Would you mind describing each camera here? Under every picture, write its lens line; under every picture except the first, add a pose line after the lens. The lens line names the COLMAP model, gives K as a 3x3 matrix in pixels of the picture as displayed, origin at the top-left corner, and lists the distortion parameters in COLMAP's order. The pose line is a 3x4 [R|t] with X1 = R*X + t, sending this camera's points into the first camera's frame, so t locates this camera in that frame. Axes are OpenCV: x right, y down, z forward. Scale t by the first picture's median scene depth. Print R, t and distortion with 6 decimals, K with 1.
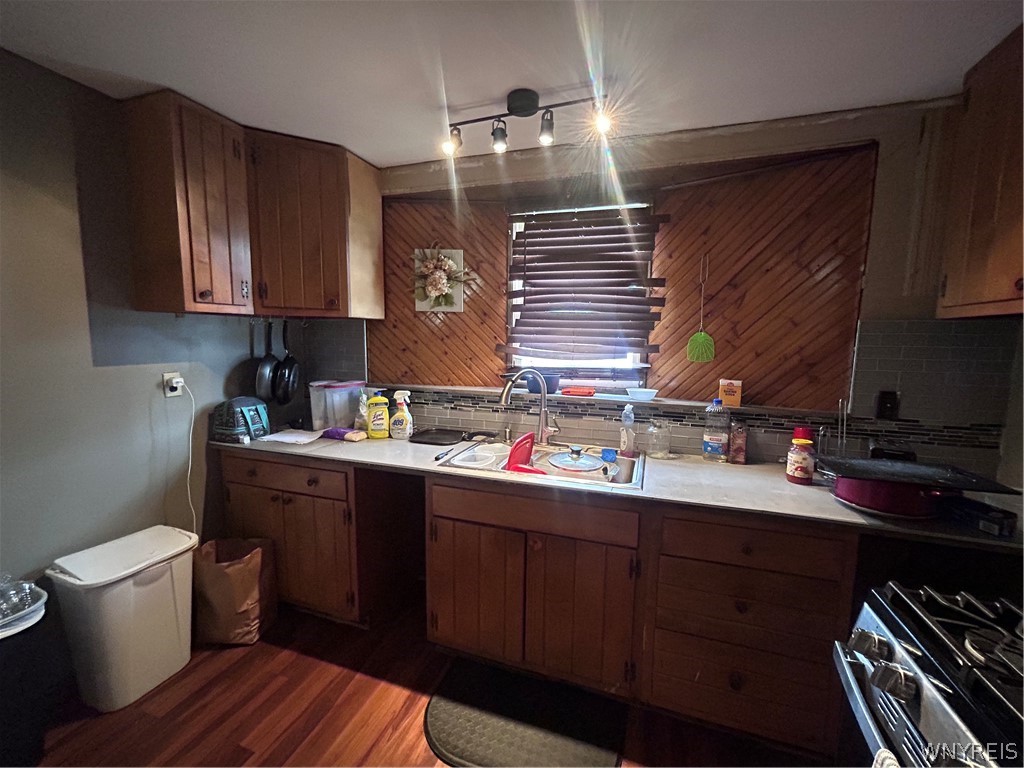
lens RADIAL K [[417.4, 0, 512.0], [0, 417.4, 384.0], [0, 0, 1]] dist [0.000093, 0.000046]
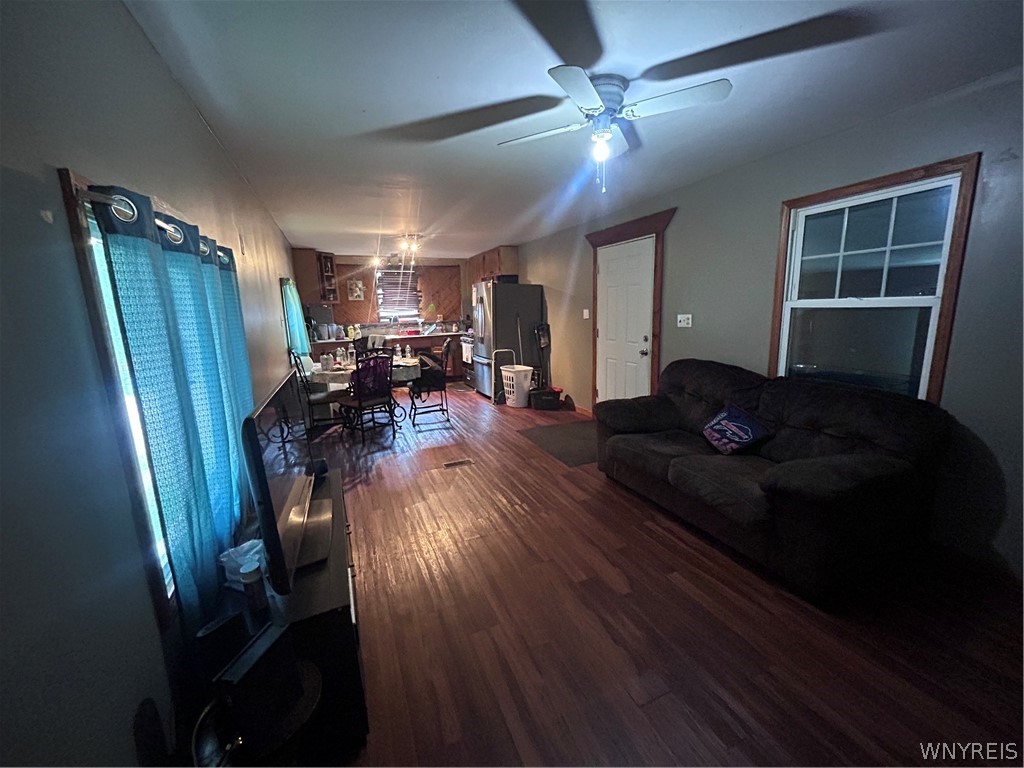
lens RADIAL K [[417.4, 0, 512.0], [0, 417.4, 384.0], [0, 0, 1]] dist [0.000093, 0.000046]
pose [[0.754451, -0.158225, 0.636999, -1.565527], [0.114301, 0.987352, 0.109873, 0.271106], [-0.646327, -0.010084, 0.762994, -2.448349]]
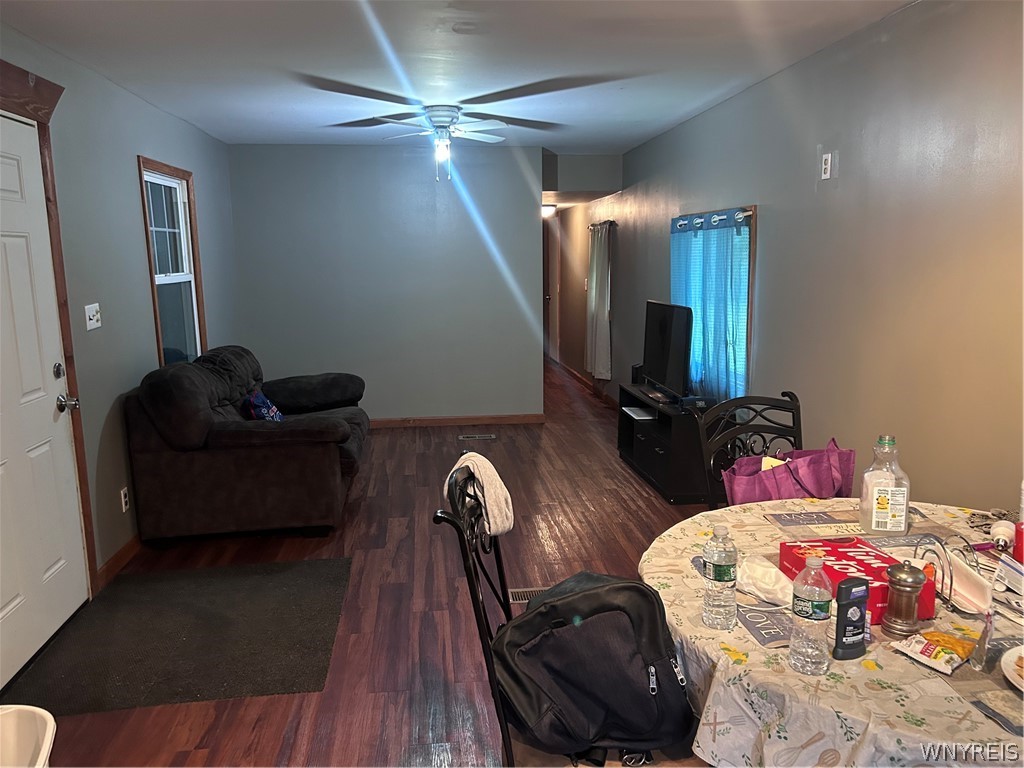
lens RADIAL K [[784.1, 0, 512.0], [0, 784.1, 384.0], [0, 0, 1]] dist [0.046415, -0.002702]
pose [[-0.908042, 0.076447, -0.411844, 1.548771], [-0.037033, 0.964704, 0.260720, -0.369391], [0.417238, 0.251996, -0.873161, 3.001722]]
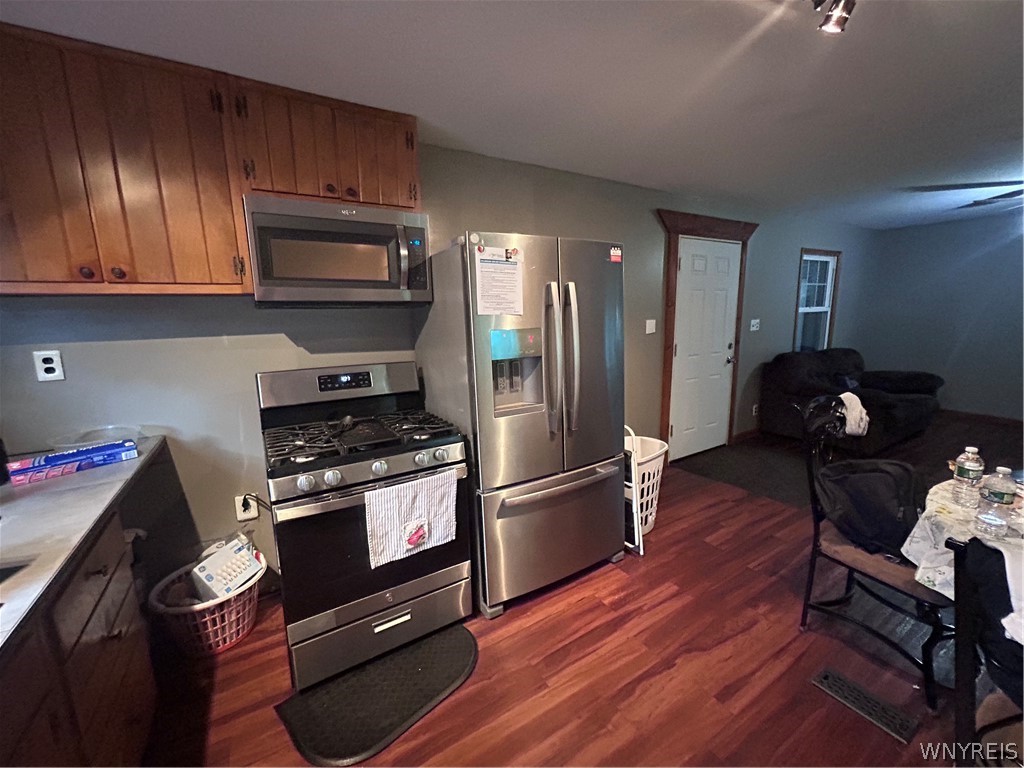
lens RADIAL K [[417.4, 0, 512.0], [0, 417.4, 384.0], [0, 0, 1]] dist [0.000093, 0.000046]
pose [[-0.767442, -0.107517, 0.632039, 0.960887], [0.084600, 0.960234, 0.266070, -0.413920], [-0.635512, 0.257664, -0.727828, 3.740151]]
